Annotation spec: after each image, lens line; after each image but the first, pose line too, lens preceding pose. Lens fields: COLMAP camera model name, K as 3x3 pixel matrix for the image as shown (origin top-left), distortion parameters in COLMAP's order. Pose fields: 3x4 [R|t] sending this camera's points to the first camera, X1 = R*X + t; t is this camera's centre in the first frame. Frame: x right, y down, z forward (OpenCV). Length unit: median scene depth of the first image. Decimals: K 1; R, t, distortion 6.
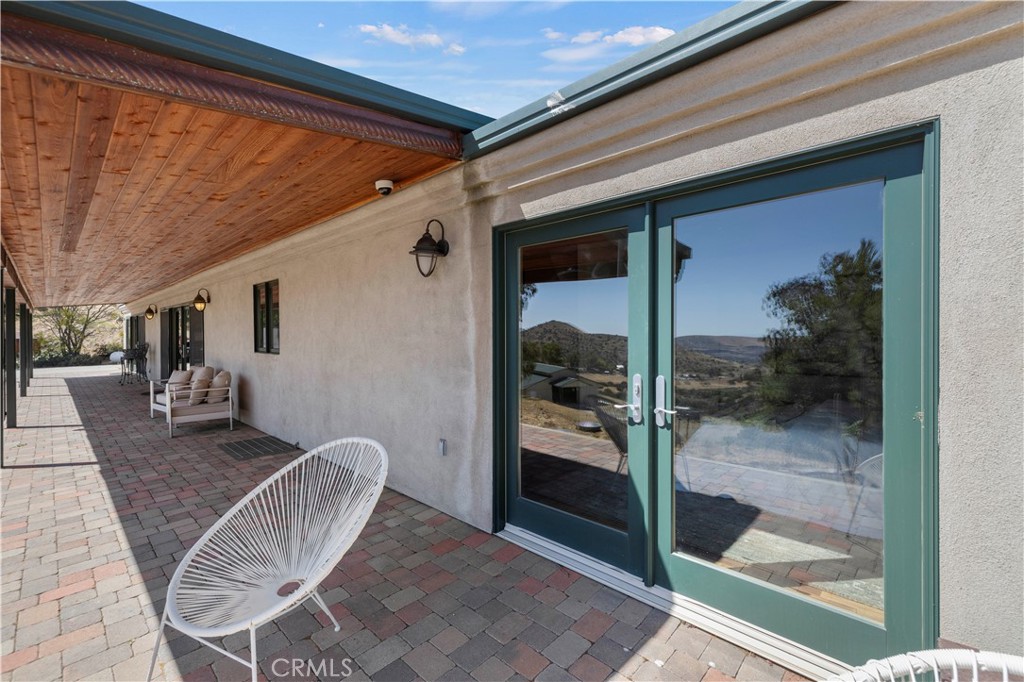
lens RADIAL K [[433.0, 0, 509.1], [0, 433.0, 338.7], [0, 0, 1]] dist [0.002047, -0.000047]
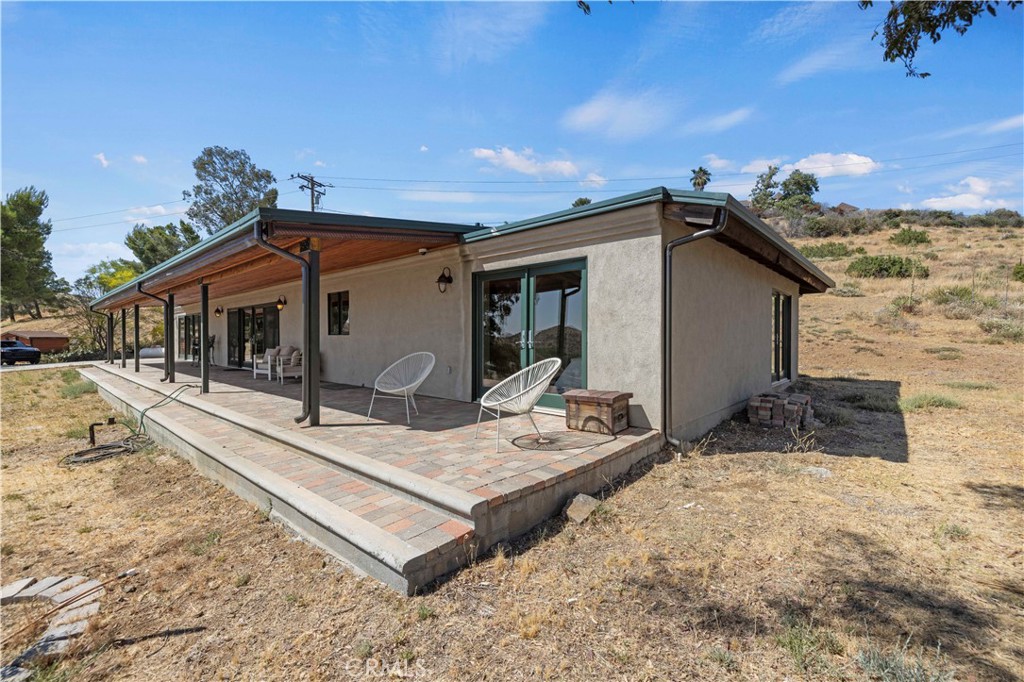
lens RADIAL K [[433.0, 0, 504.7], [0, 433.0, 340.3], [0, 0, 1]] dist [0.002047, -0.000047]
pose [[0.999921, 0.001543, 0.012453, 0.107426], [-0.001506, 0.999994, -0.003019, 0.113660], [-0.012457, 0.003000, 0.999918, -1.295834]]
